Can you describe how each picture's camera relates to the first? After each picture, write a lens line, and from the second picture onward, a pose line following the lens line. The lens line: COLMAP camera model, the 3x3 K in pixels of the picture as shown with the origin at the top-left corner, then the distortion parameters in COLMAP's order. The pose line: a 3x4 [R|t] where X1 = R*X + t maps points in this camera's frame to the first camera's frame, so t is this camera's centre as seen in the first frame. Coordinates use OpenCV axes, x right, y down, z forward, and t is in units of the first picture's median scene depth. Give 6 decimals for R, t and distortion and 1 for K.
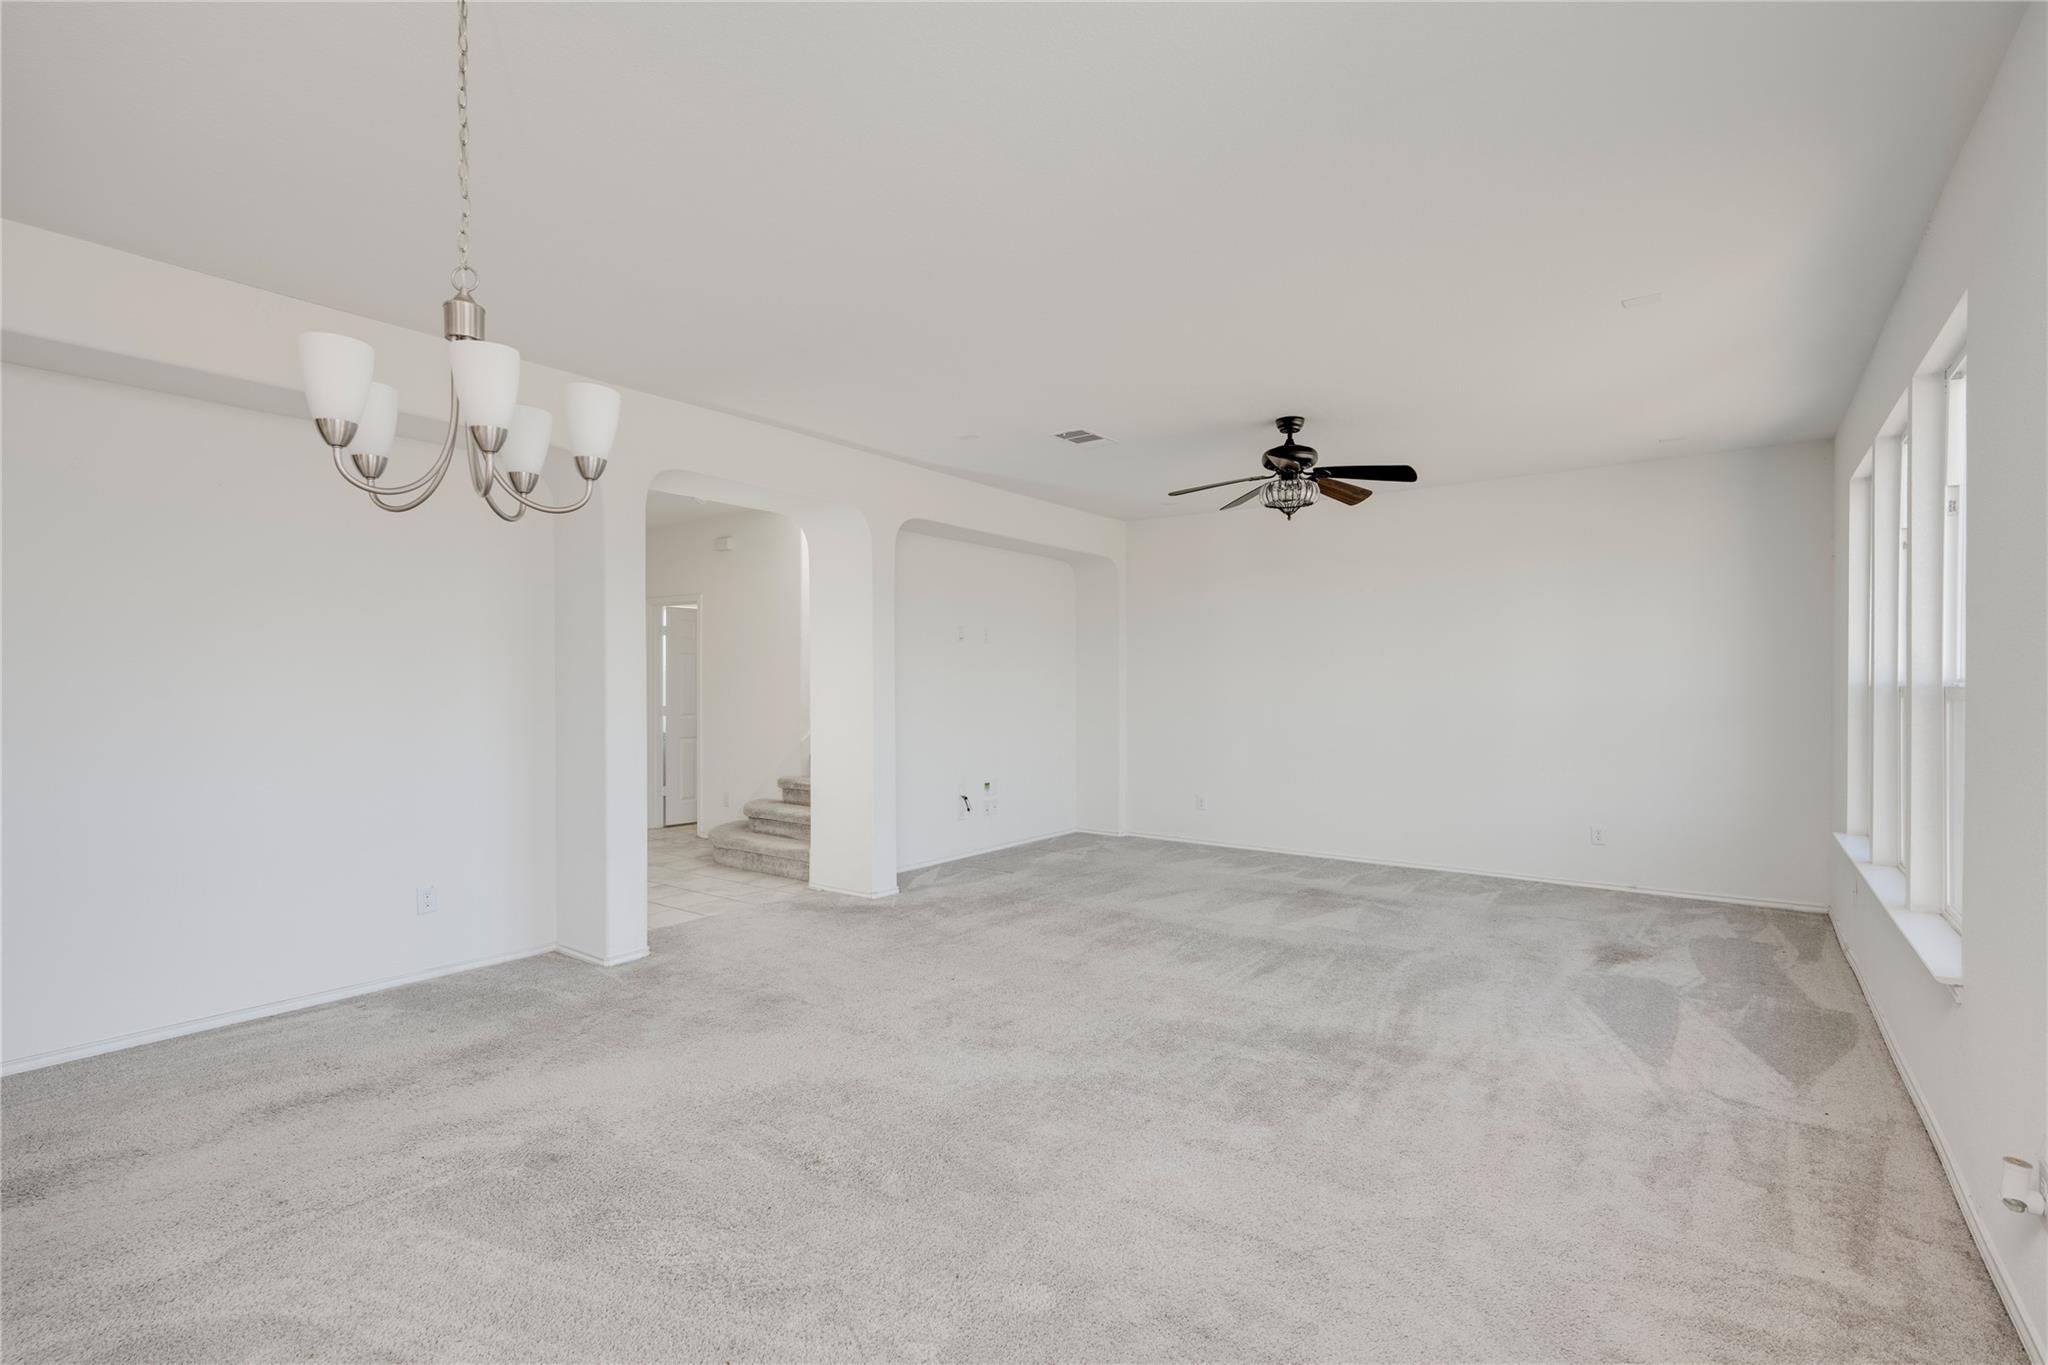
lens RADIAL K [[938.5, 0, 1054.6], [0, 938.5, 688.6], [0, 0, 1]] dist [-0.001681, -0.000710]
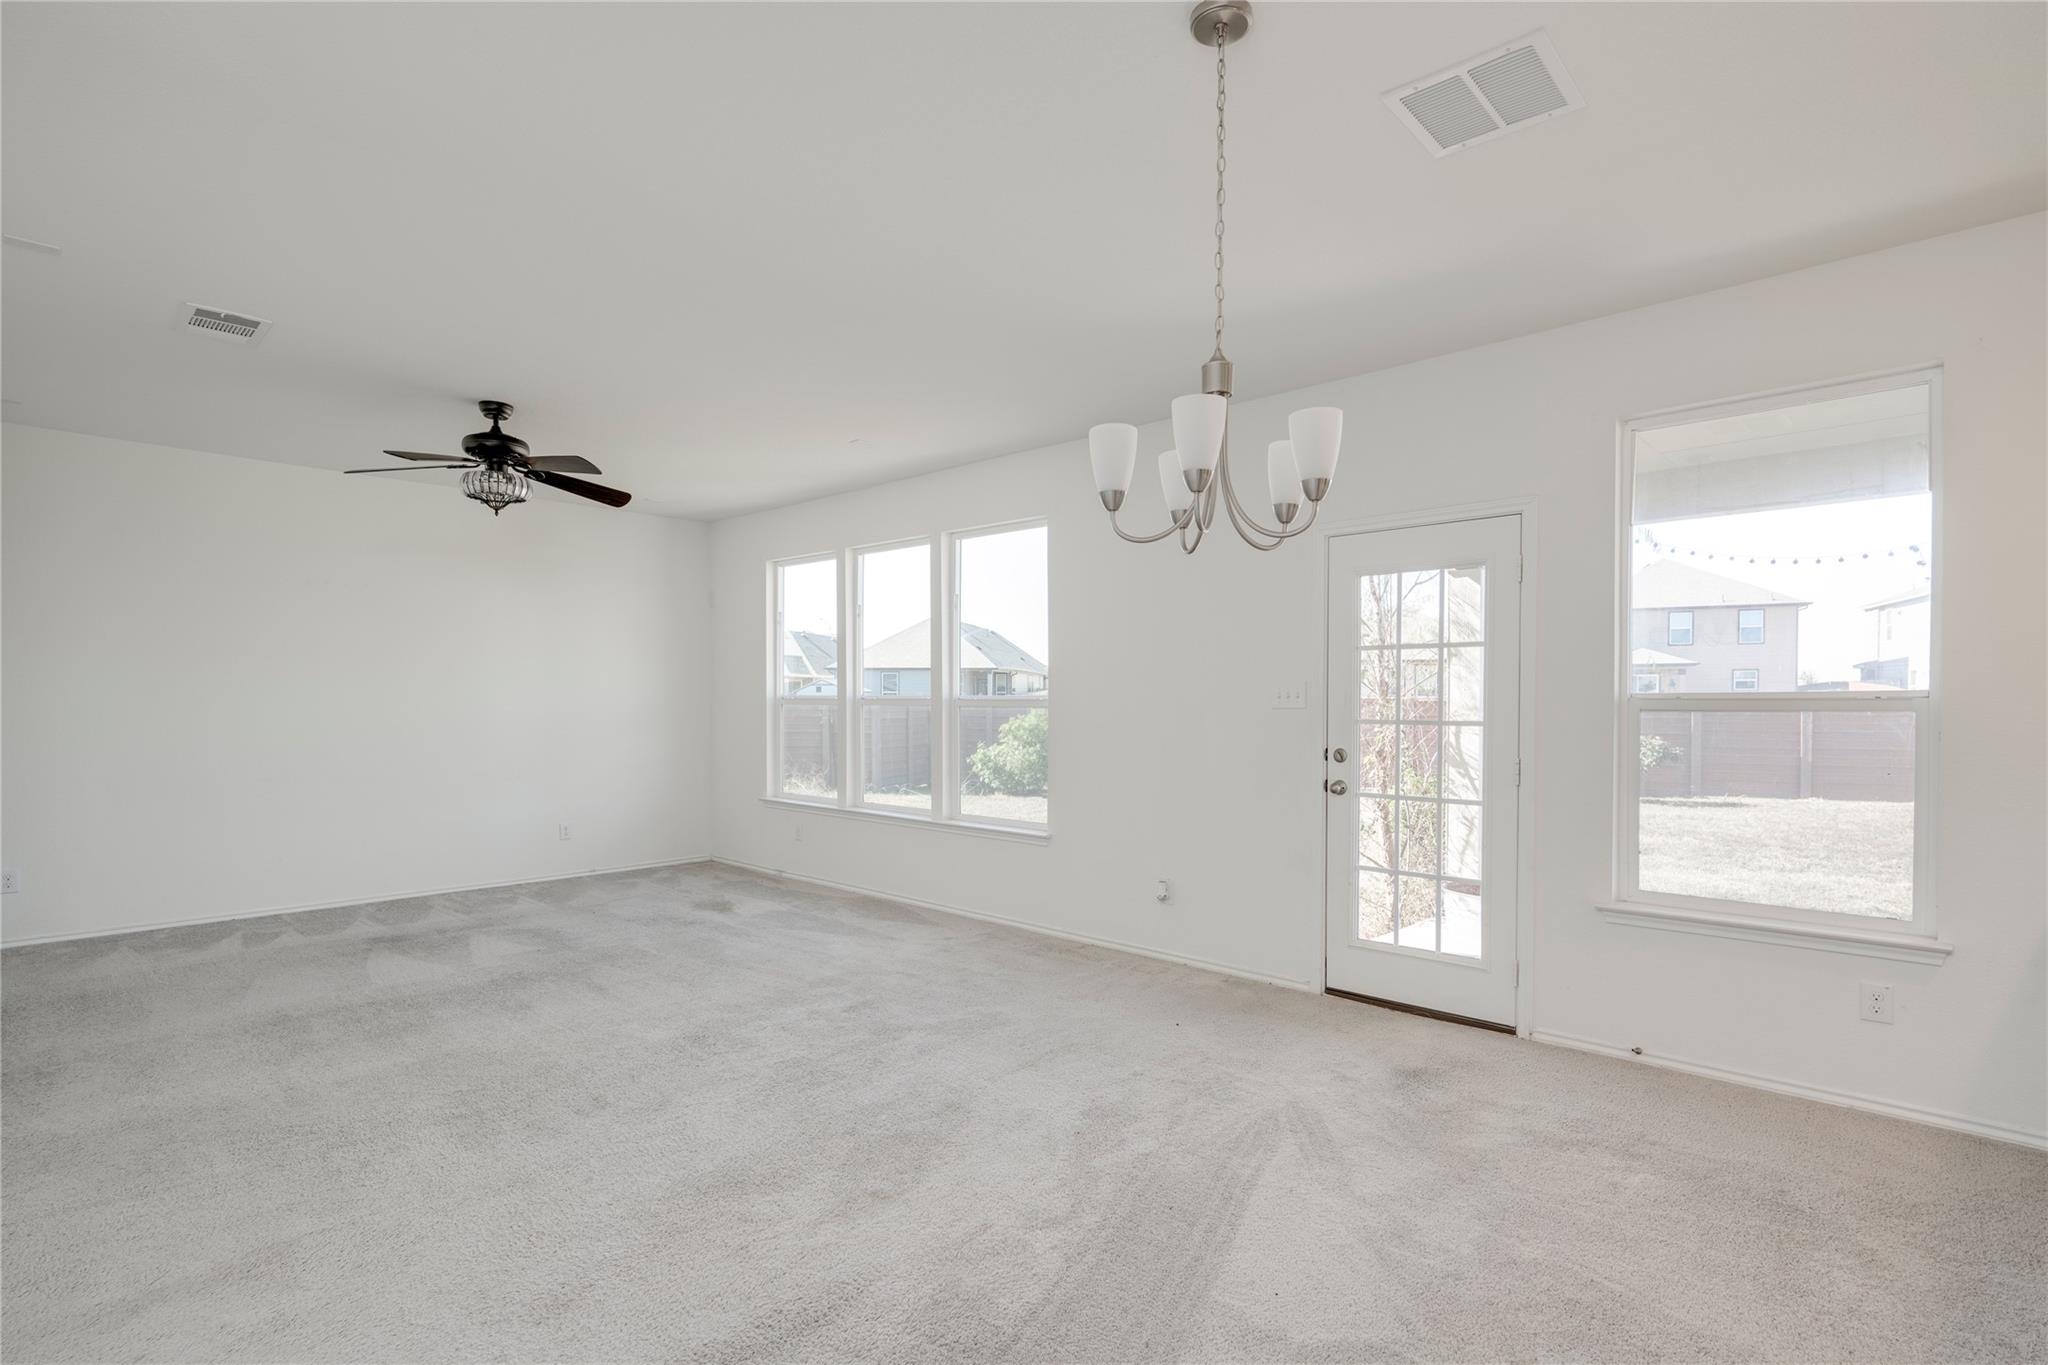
lens RADIAL K [[999.2, 0, 1016.5], [0, 999.2, 713.9], [0, 0, 1]] dist [-0.000149, -0.000077]
pose [[0.135106, -0.015223, 0.990714, -0.669468], [-0.000584, 0.999881, 0.015444, -0.002651], [-0.990831, -0.002665, 0.135081, 0.385016]]
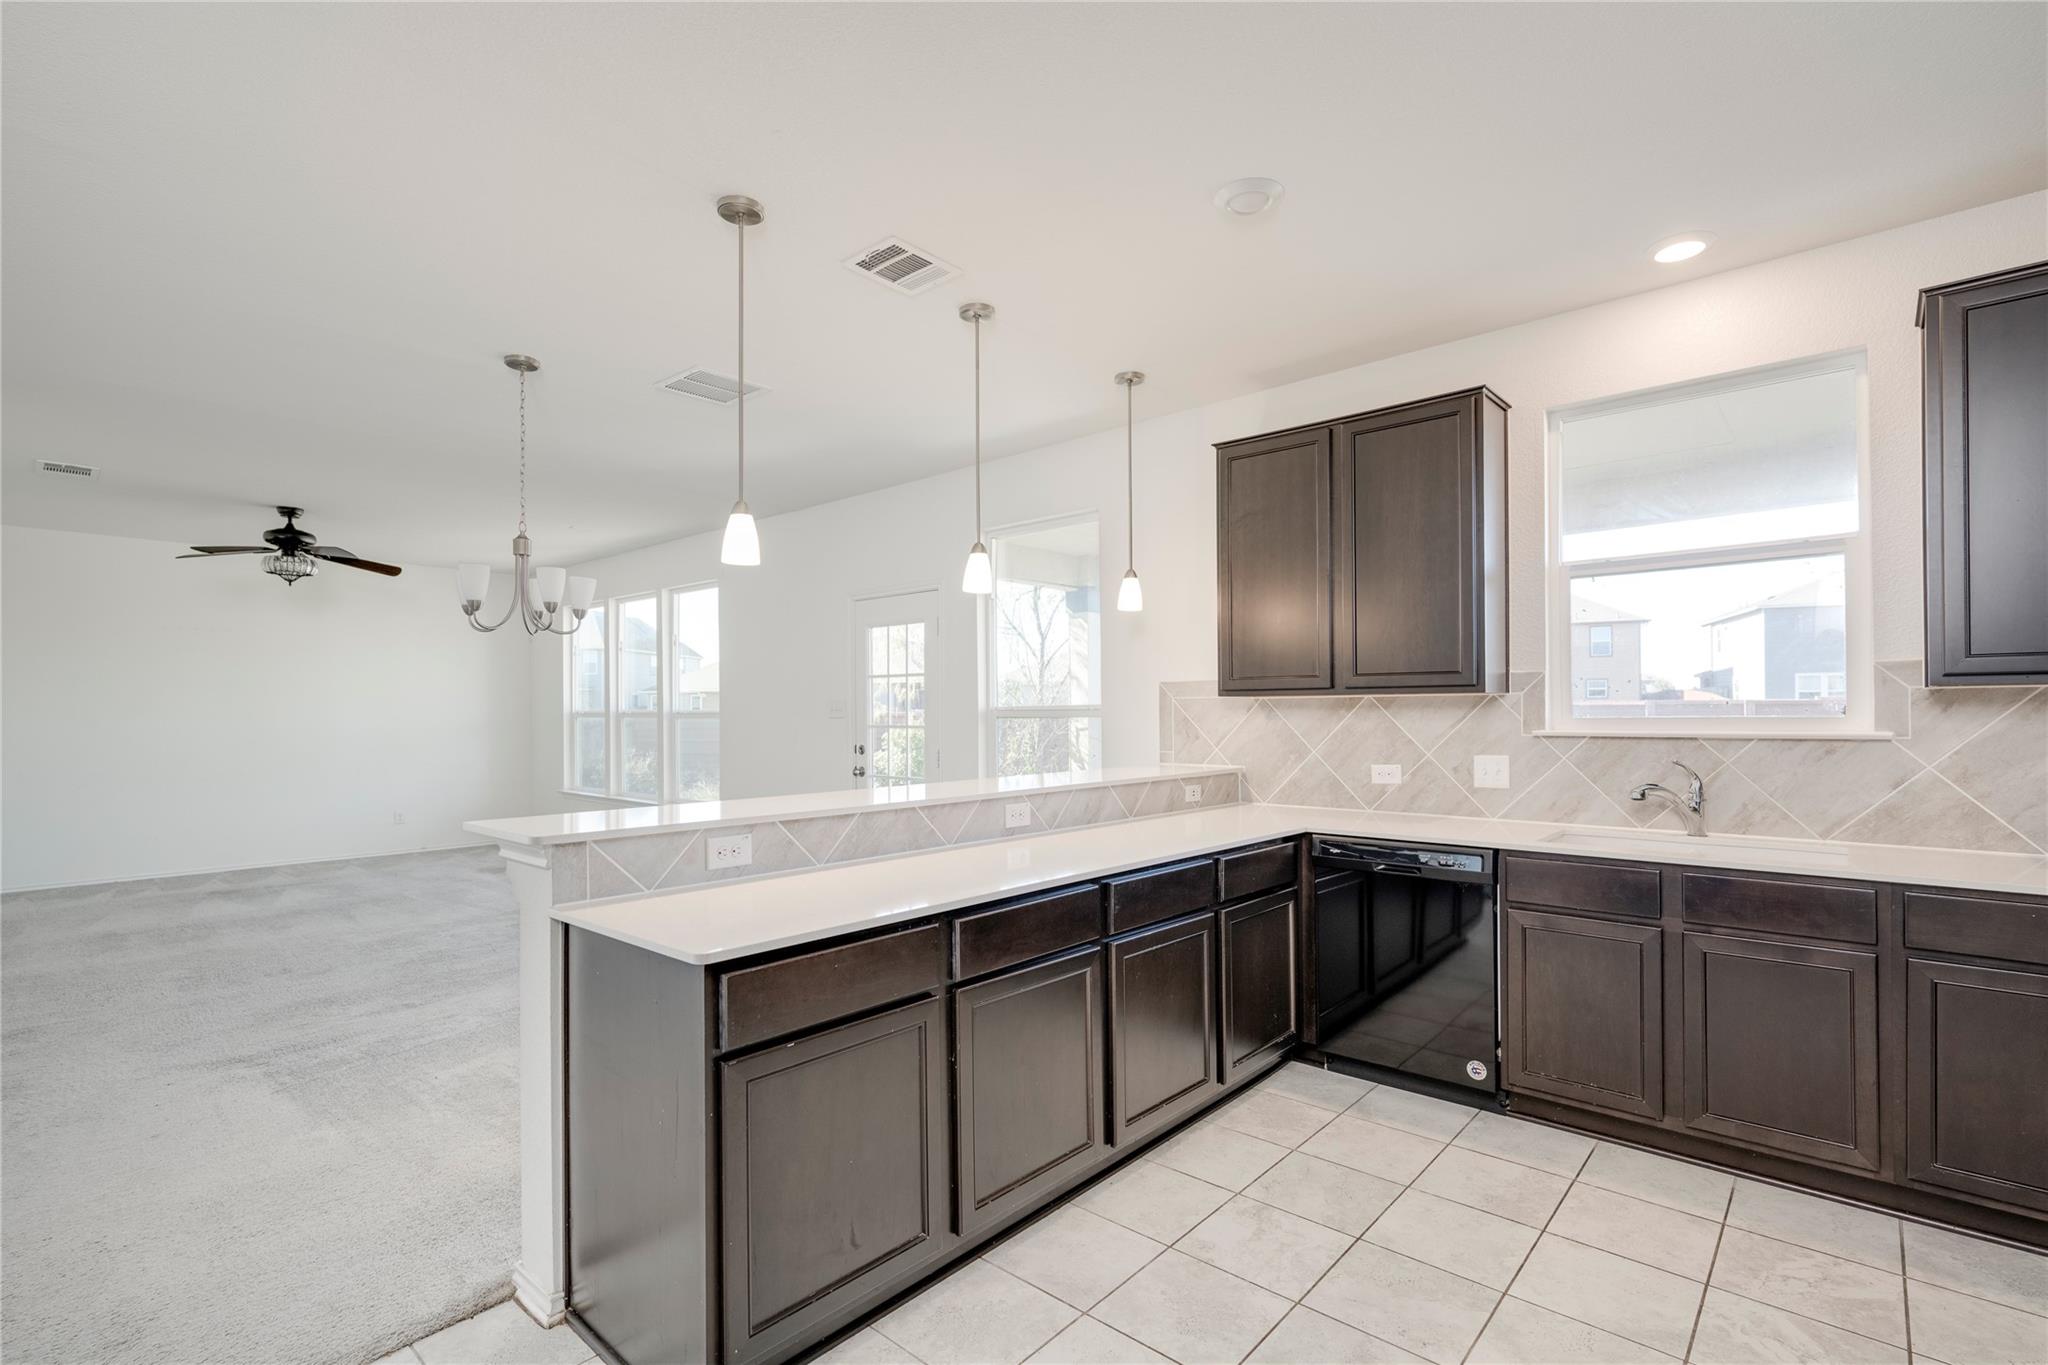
lens RADIAL K [[942.1, 0, 1013.0], [0, 942.1, 705.7], [0, 0, 1]] dist [0.000336, 0.000091]
pose [[0.114937, 0.003714, 0.993366, -0.955951], [0.007218, 0.999963, -0.004574, -0.002794], [-0.993347, 0.007696, 0.114906, -0.137166]]
